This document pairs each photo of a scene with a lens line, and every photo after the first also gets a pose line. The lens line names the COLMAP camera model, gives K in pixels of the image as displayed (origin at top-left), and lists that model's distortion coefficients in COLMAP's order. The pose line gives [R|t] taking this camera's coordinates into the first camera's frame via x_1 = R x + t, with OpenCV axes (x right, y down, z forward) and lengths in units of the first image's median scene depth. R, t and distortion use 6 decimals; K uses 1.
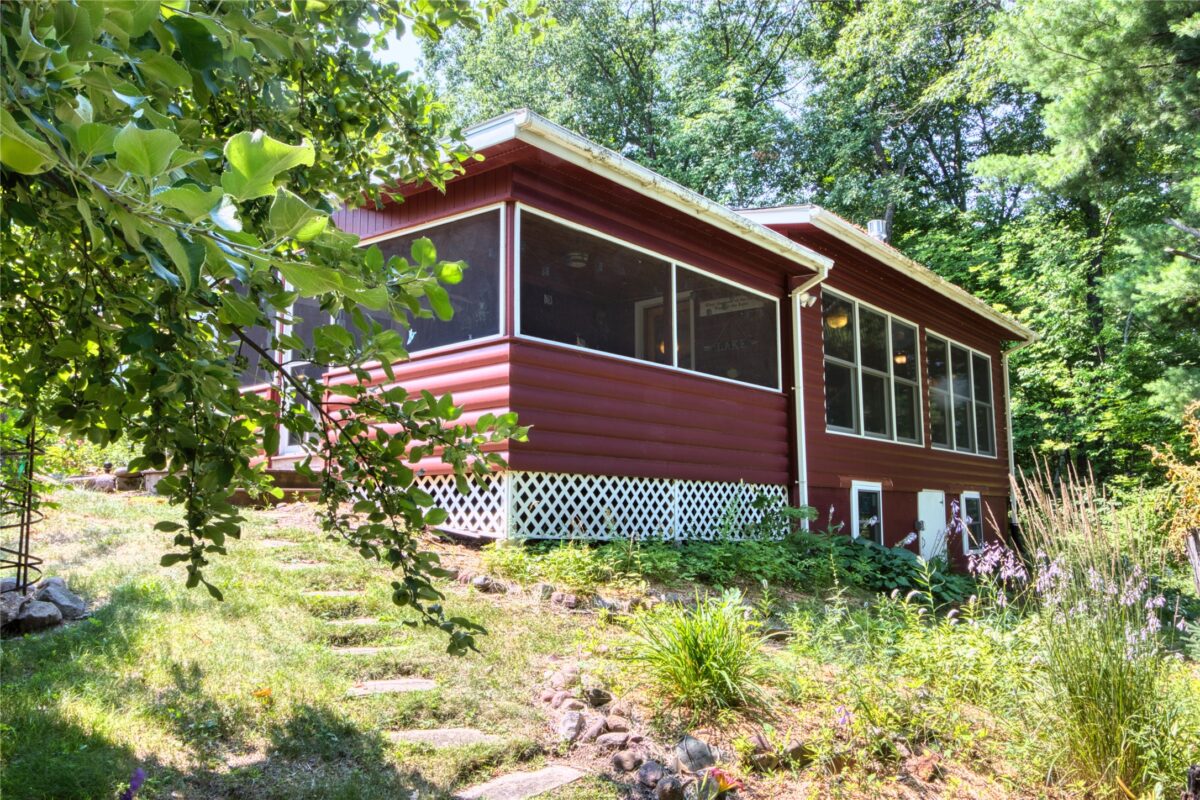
lens RADIAL K [[734.1, 0, 600.0], [0, 734.1, 400.0], [0, 0, 1]] dist [0.002204, 0.000242]
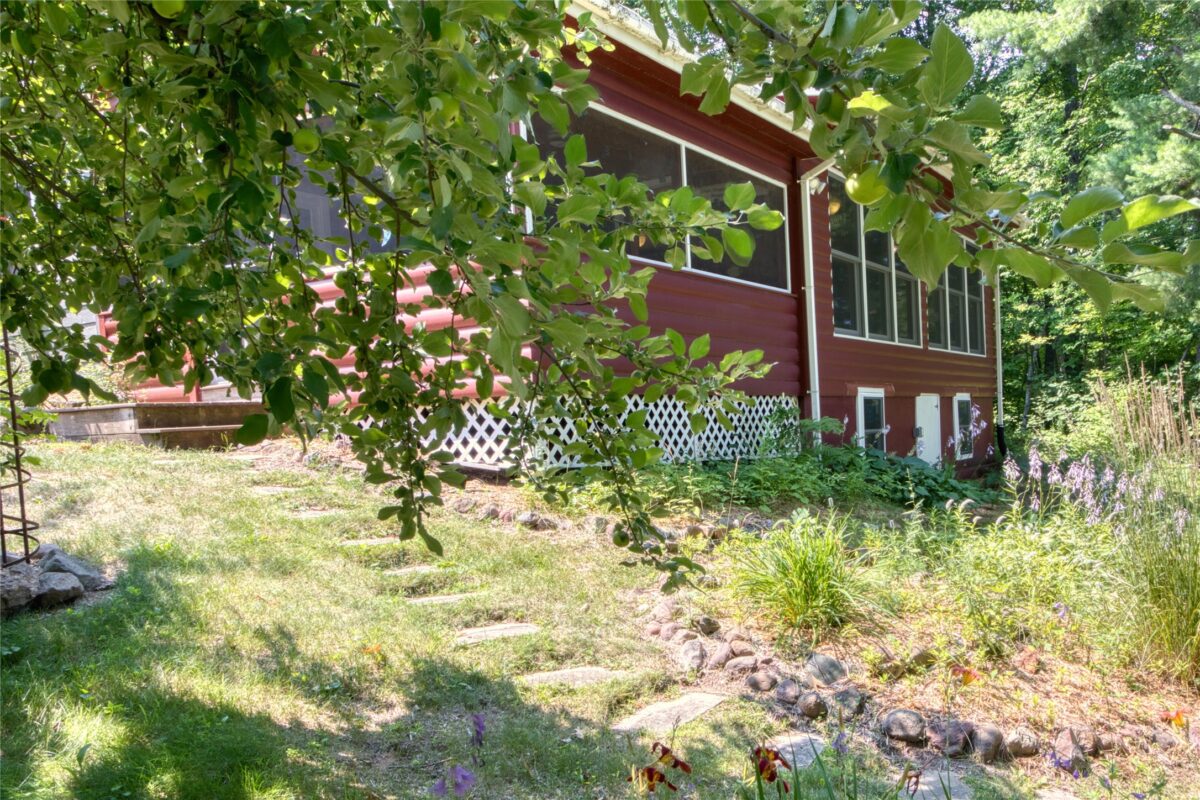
lens RADIAL K [[889.2, 0, 600.6], [0, 889.2, 426.1], [0, 0, 1]] dist [-0.004251, 0.009333]
pose [[0.985921, -0.045699, 0.160844, -0.183702], [0.020978, 0.988134, 0.152156, -0.022323], [-0.165889, -0.146640, 0.975181, -0.049924]]
